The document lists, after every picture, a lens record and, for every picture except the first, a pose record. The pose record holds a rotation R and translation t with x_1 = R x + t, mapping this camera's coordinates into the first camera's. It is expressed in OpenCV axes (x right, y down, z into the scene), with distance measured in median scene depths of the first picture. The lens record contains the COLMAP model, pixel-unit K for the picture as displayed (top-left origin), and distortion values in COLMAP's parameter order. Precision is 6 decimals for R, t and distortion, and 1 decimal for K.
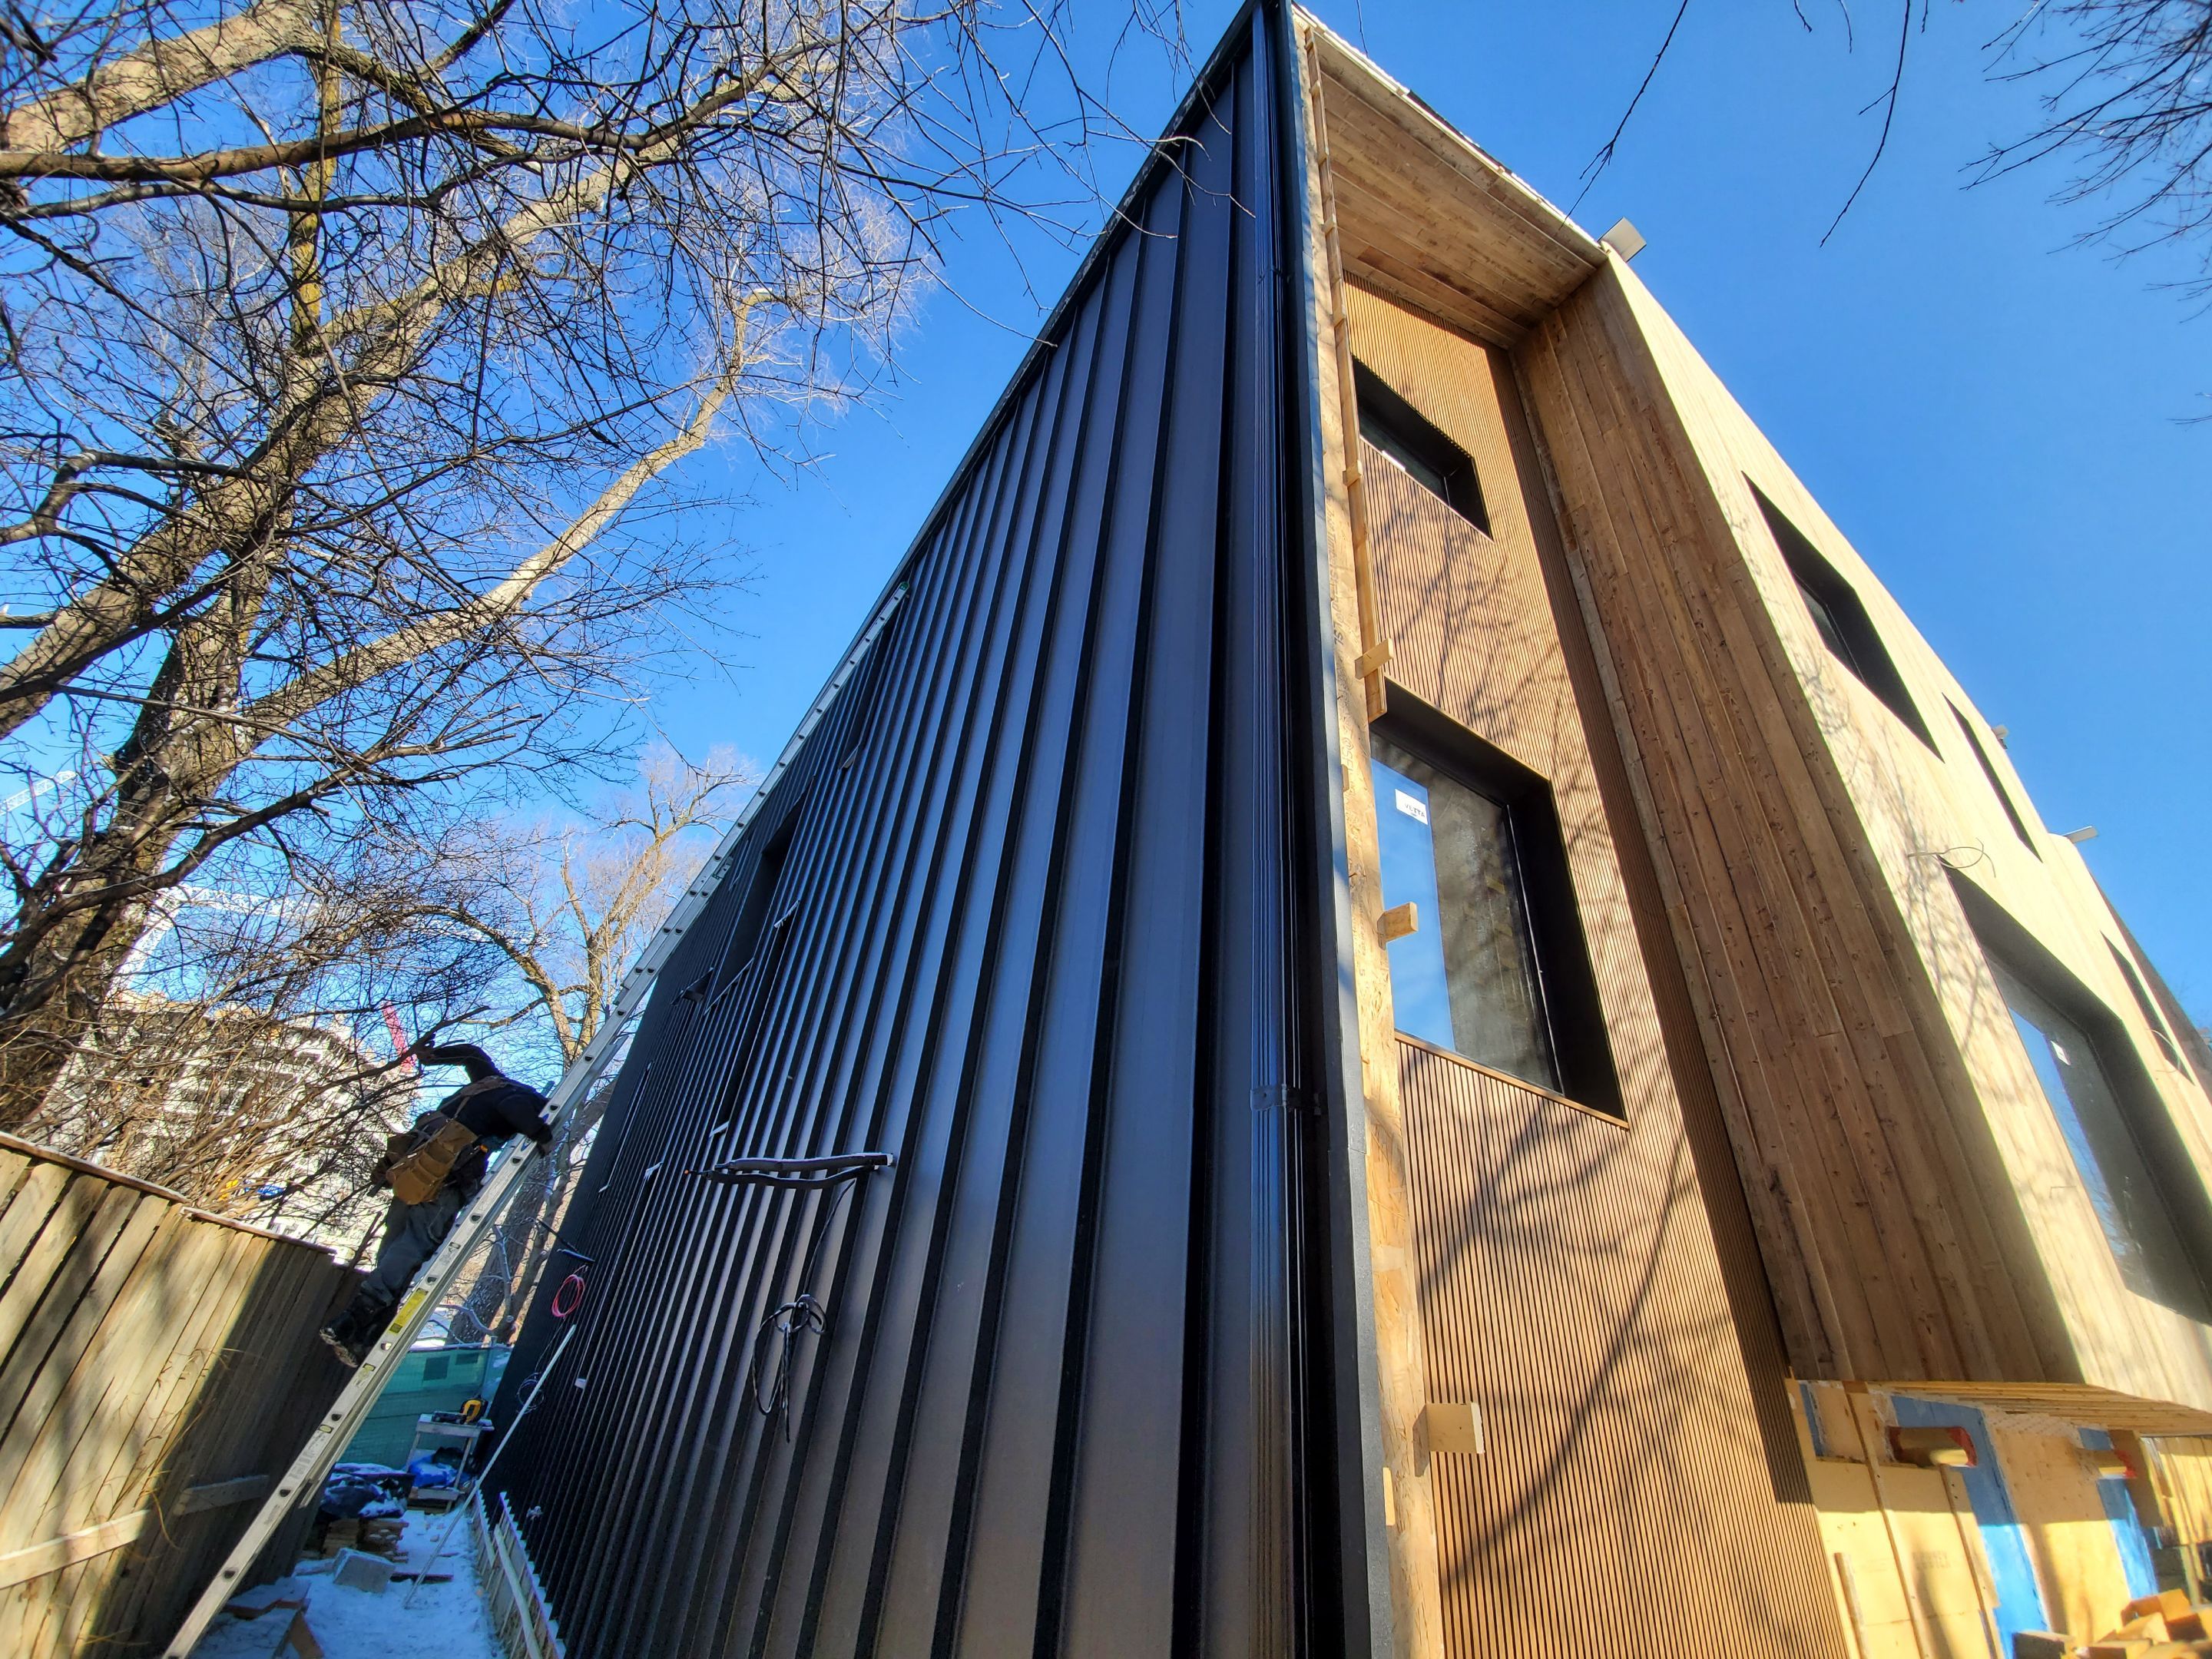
lens RADIAL K [[872.6, 0, 1096.4], [0, 872.6, 838.6], [0, 0, 1]] dist [0.003137, -0.017610]
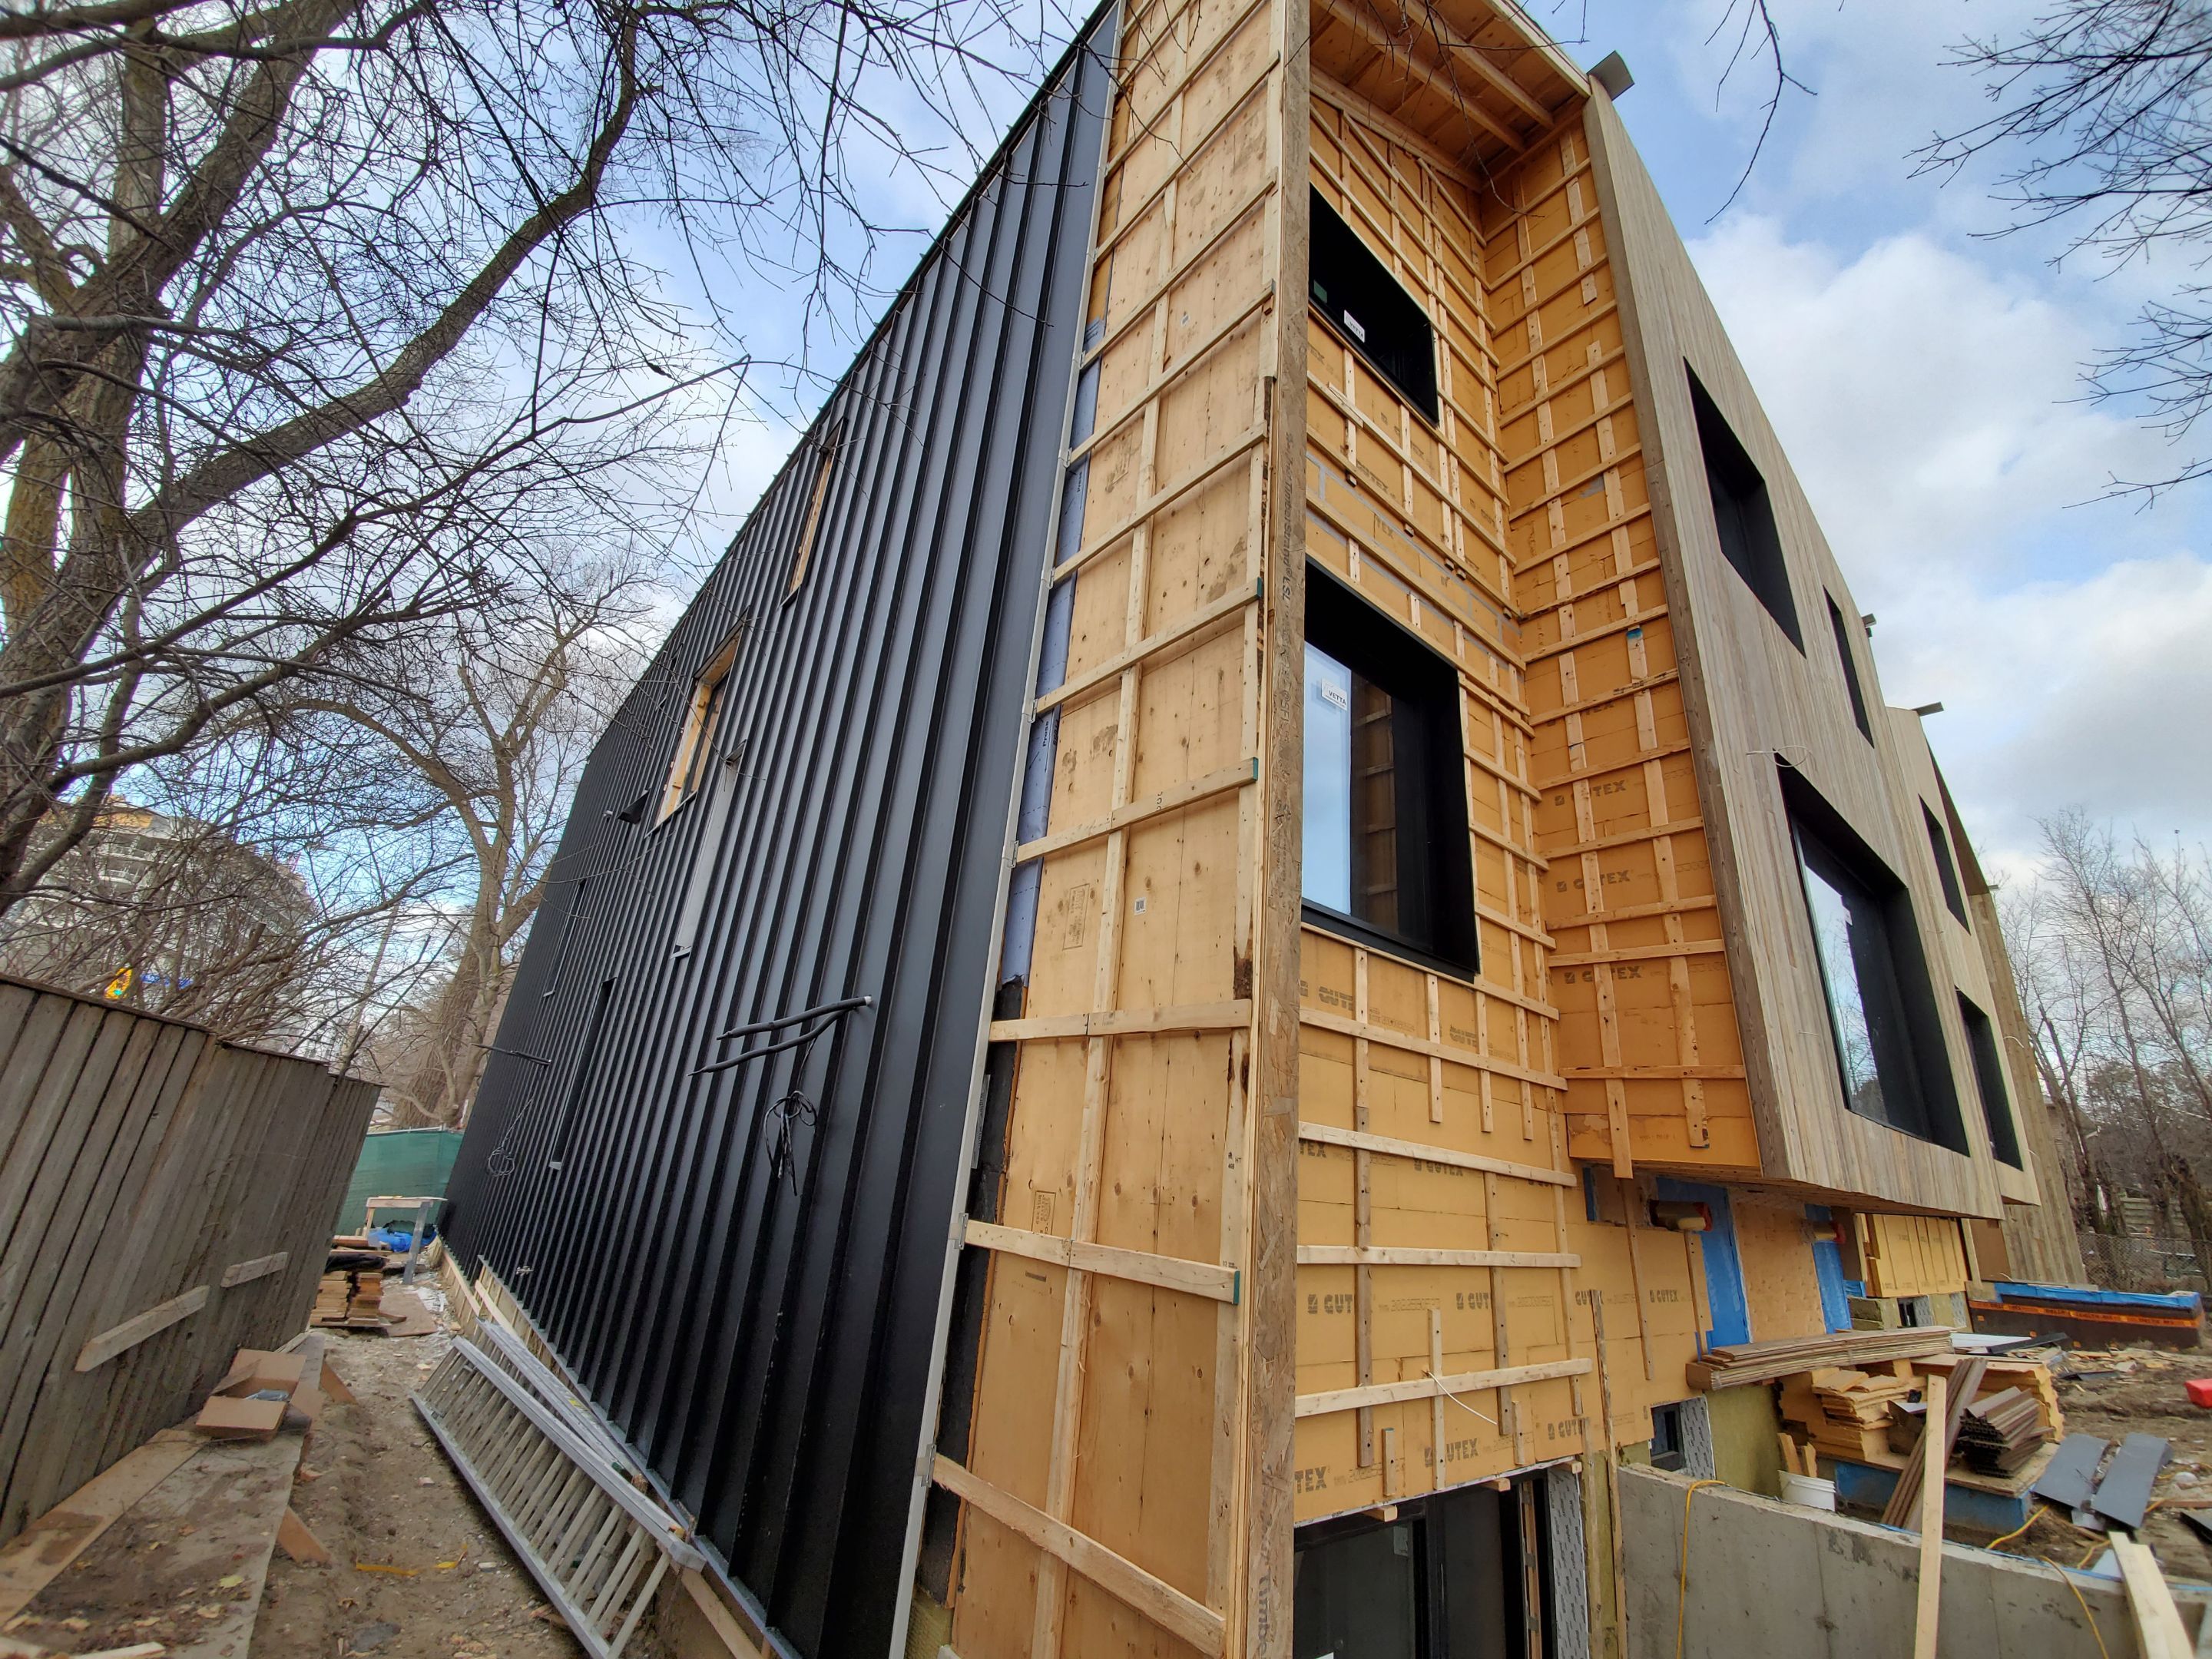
lens RADIAL K [[890.9, 0, 1089.5], [0, 890.9, 831.7], [0, 0, 1]] dist [-0.000358, -0.015964]
pose [[0.995157, 0.026626, 0.094627, -0.047066], [-0.046576, 0.975424, 0.215359, -0.092789], [-0.086568, -0.218723, 0.971939, -0.099674]]
